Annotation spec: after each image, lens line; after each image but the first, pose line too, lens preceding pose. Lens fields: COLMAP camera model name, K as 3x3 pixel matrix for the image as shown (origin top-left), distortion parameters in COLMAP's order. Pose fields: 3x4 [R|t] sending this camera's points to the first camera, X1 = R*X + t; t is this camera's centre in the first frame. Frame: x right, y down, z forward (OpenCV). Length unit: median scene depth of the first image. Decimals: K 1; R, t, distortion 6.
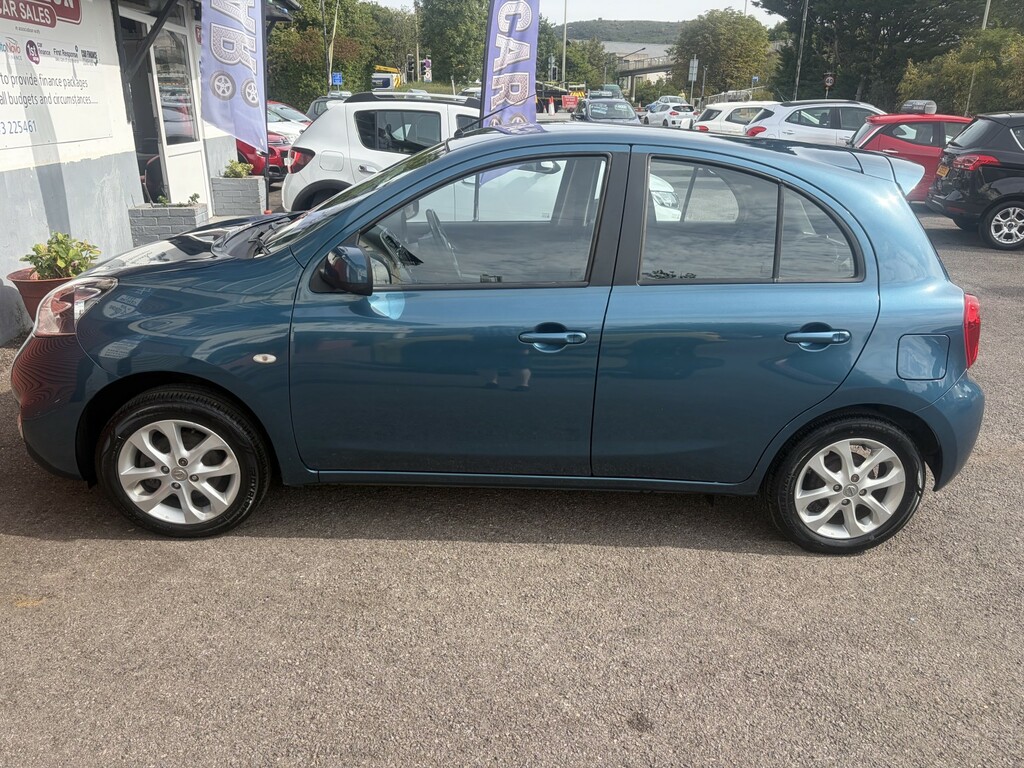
lens RADIAL K [[794.8, 0, 512.8], [0, 794.8, 383.8], [0, 0, 1]] dist [0.013981, -0.011565]
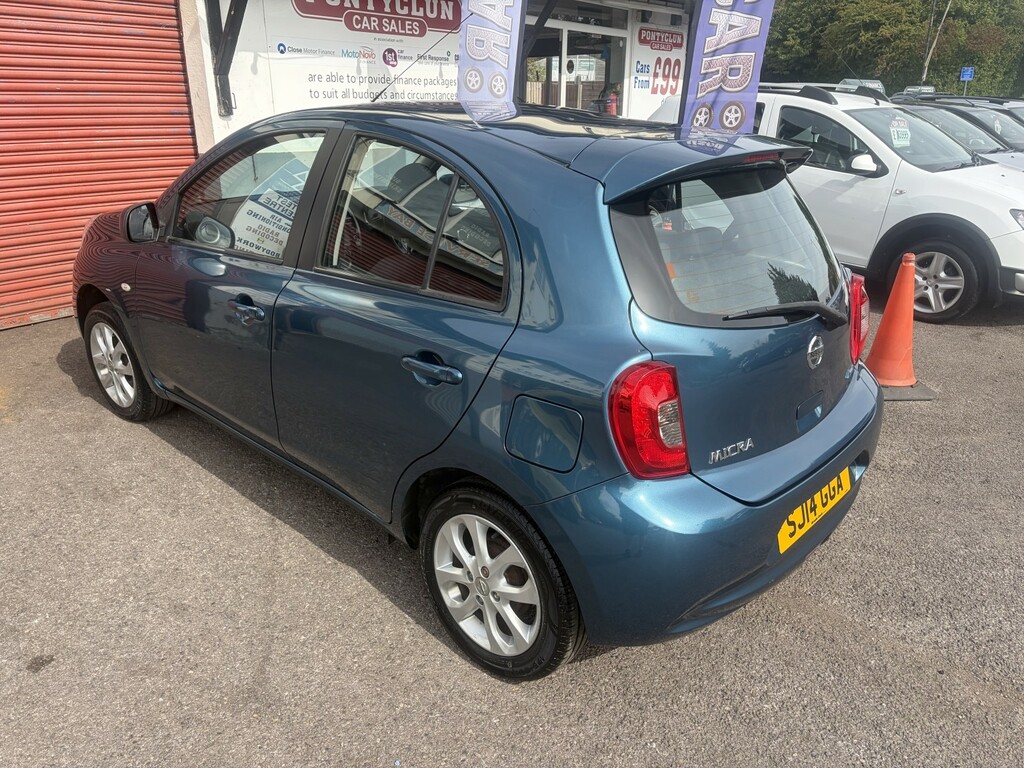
lens RADIAL K [[762.6, 0, 512.0], [0, 762.6, 384.0], [0, 0, 1]] dist [0.043477, -0.005555]
pose [[0.711707, 0.232638, -0.662837, 0.475641], [-0.227772, 0.969017, 0.095533, -0.068648], [0.664525, 0.082984, 0.742644, 0.251855]]
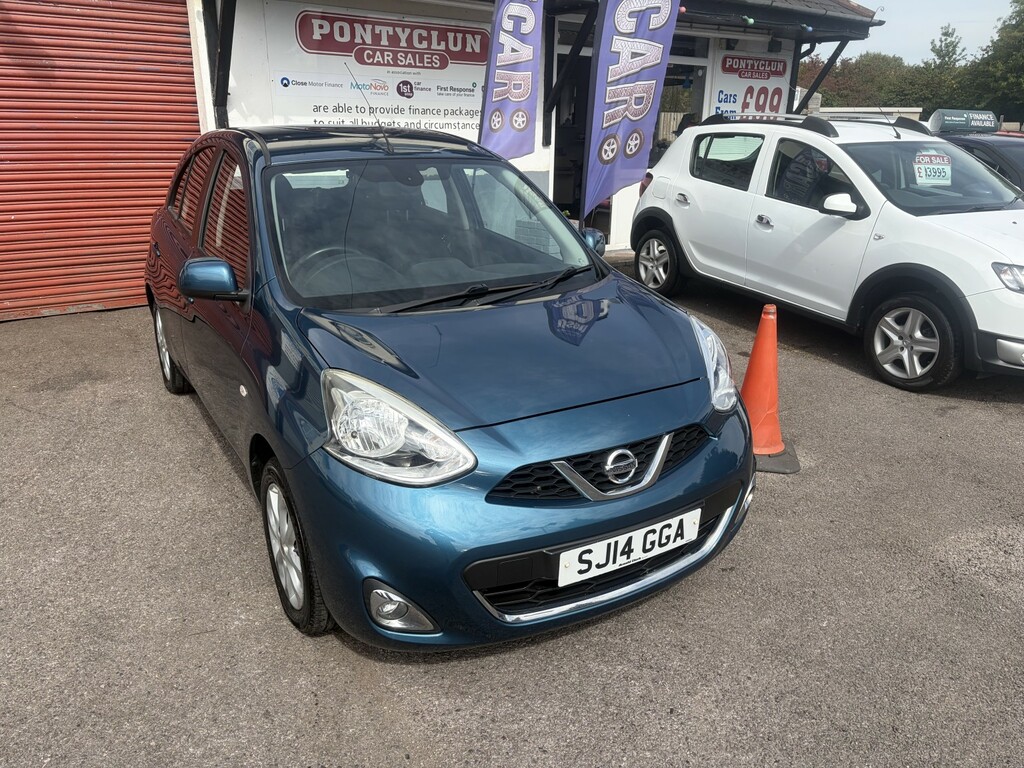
lens RADIAL K [[770.1, 0, 512.0], [0, 770.1, 384.0], [0, 0, 1]] dist [0.034710, 0.006496]
pose [[0.485705, 0.263072, -0.833597, 0.689814], [-0.292930, 0.947482, 0.128334, -0.165008], [0.823579, 0.181853, 0.537259, 0.534241]]
